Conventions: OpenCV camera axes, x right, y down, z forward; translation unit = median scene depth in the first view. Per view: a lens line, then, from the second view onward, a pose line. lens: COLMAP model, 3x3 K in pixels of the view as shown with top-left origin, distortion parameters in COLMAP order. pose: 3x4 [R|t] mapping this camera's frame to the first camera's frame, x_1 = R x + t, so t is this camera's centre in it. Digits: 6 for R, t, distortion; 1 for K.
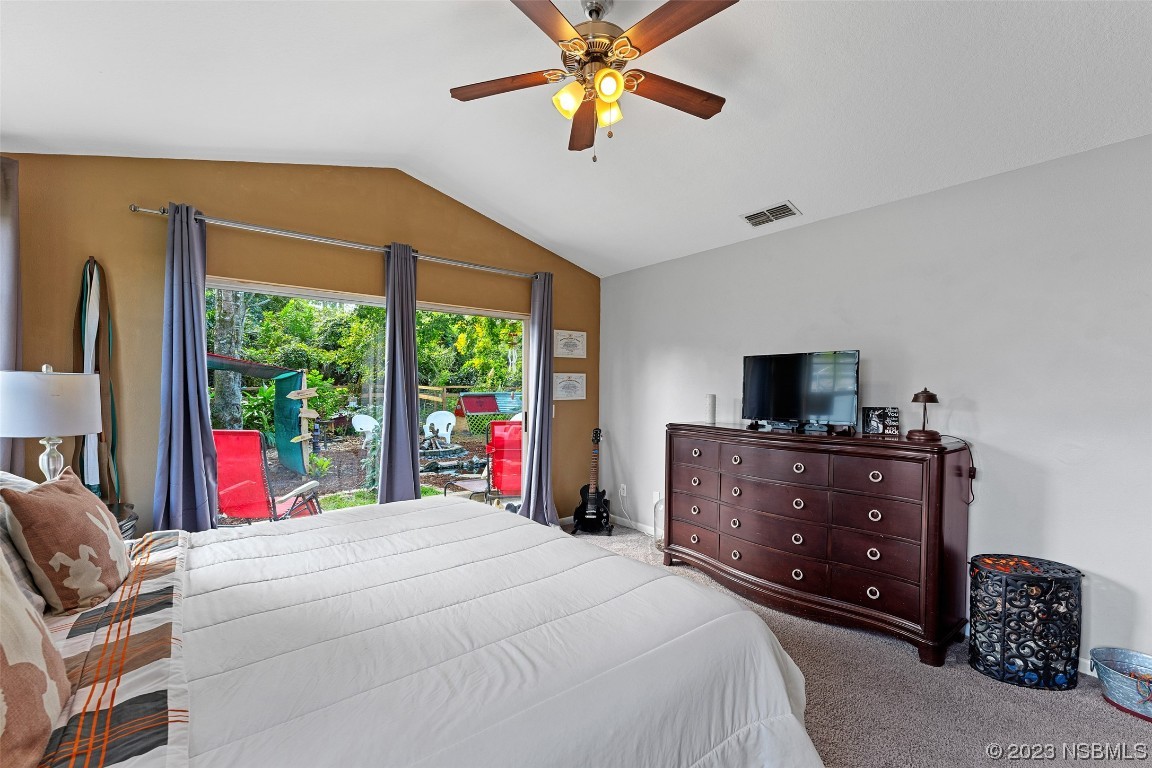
lens RADIAL K [[470.7, 0, 576.0], [0, 470.7, 384.0], [0, 0, 1]] dist [0.000371, 0.000038]
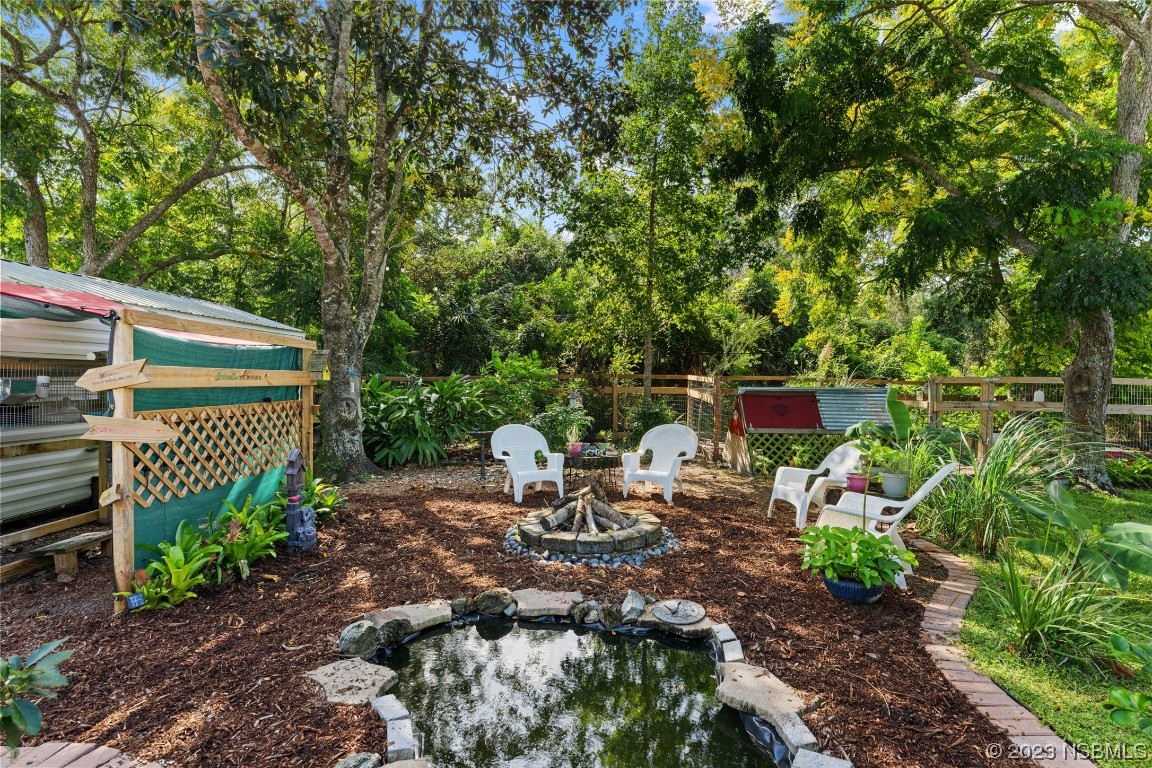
lens RADIAL K [[551.0, 0, 576.0], [0, 551.0, 384.0], [0, 0, 1]] dist [-0.000098, -0.000014]
pose [[0.781550, 0.011349, -0.623739, -0.041289], [-0.005722, 0.999923, 0.011023, 0.032189], [0.623816, -0.005046, 0.781555, 1.497820]]
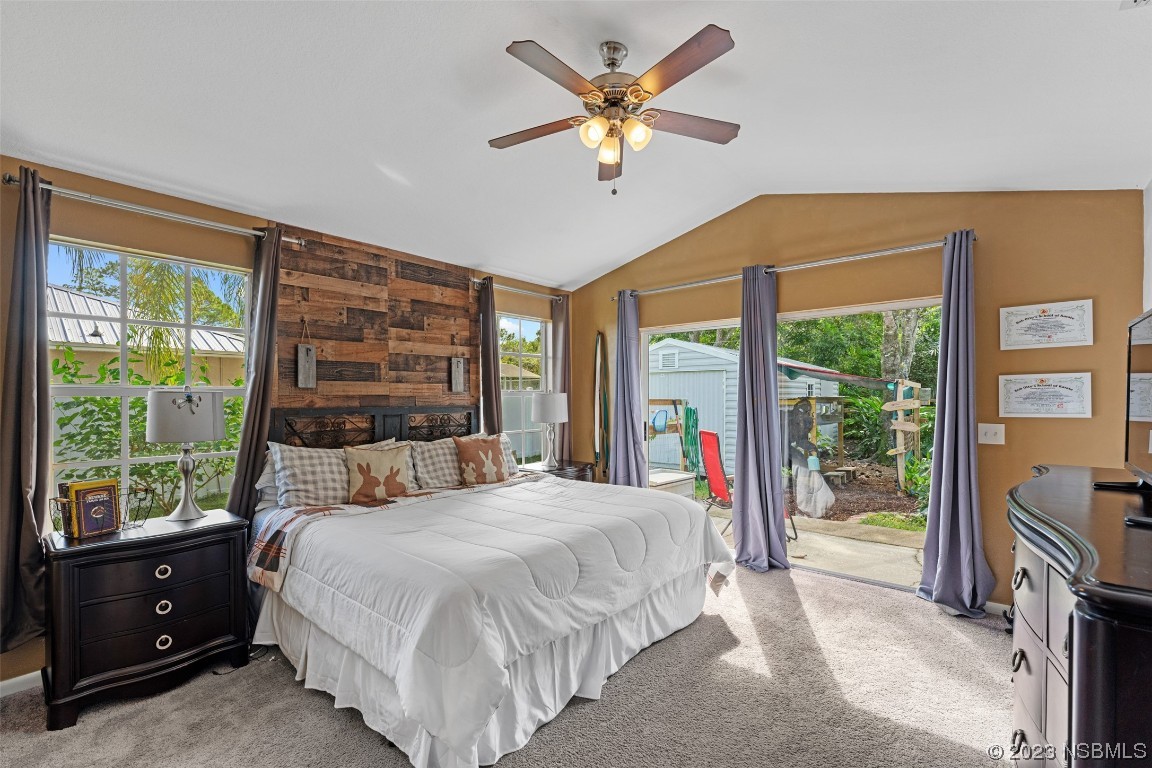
lens RADIAL K [[491.9, 0, 586.2], [0, 491.9, 388.0], [0, 0, 1]] dist [0.001769, 0.000075]
pose [[0.190914, -0.026778, -0.981241, 0.484050], [0.013783, 0.999602, -0.024598, 0.002557], [0.981510, -0.008828, 0.191207, 0.309936]]
